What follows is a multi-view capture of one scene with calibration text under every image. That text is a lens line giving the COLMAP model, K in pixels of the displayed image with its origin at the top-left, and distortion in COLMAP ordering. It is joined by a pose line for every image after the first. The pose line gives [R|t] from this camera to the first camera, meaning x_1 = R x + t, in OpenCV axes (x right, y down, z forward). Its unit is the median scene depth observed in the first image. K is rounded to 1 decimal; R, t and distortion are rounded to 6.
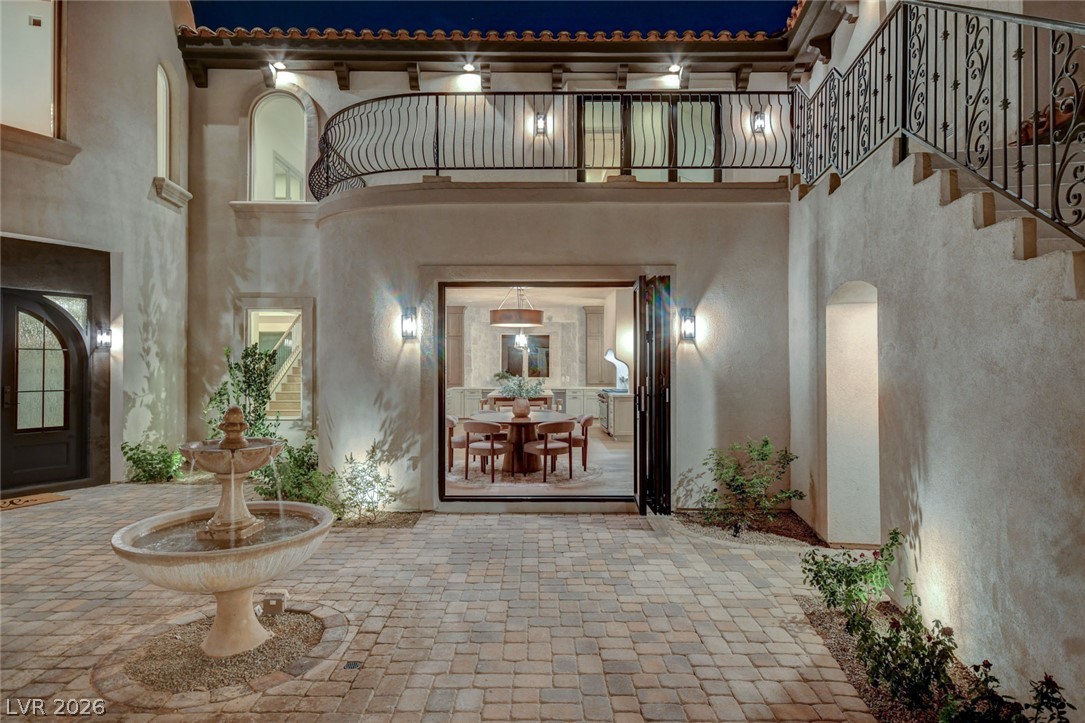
lens RADIAL K [[618.2, 0, 542.5], [0, 618.2, 361.5], [0, 0, 1]] dist [-0.000566, -0.000243]
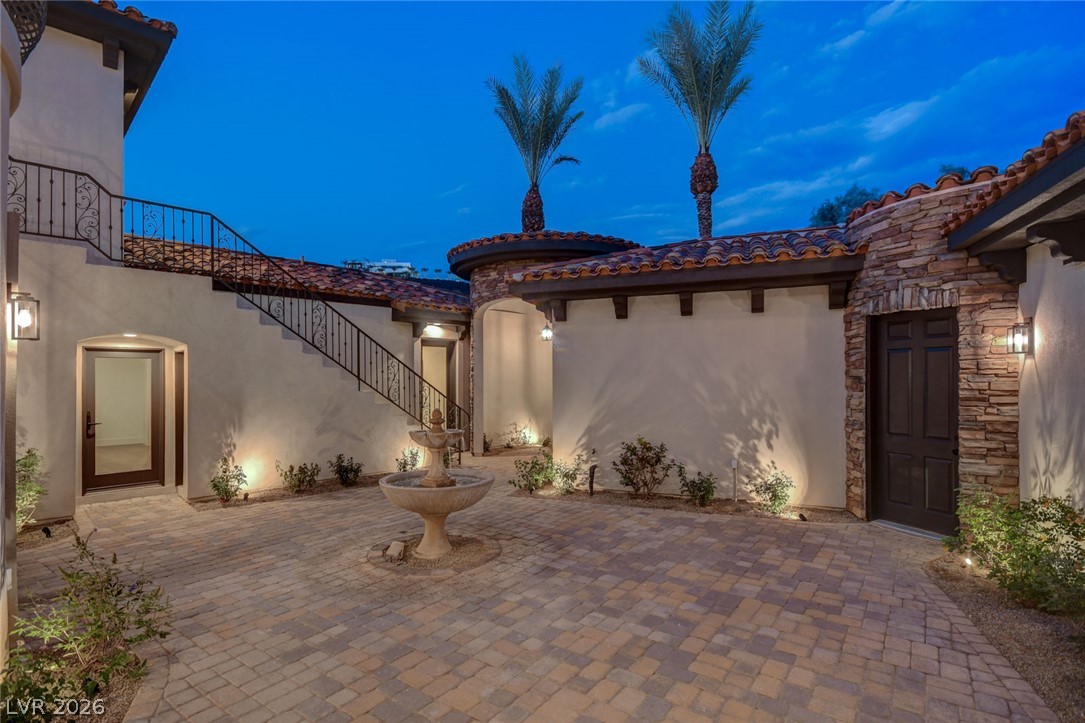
lens RADIAL K [[532.0, 0, 542.5], [0, 532.0, 361.5], [0, 0, 1]] dist [0.001174, 0.000277]
pose [[-0.797876, 0.018937, 0.602525, -1.596219], [0.003079, 0.999621, -0.027340, -0.018636], [-0.602814, -0.019958, -0.797632, 1.956833]]
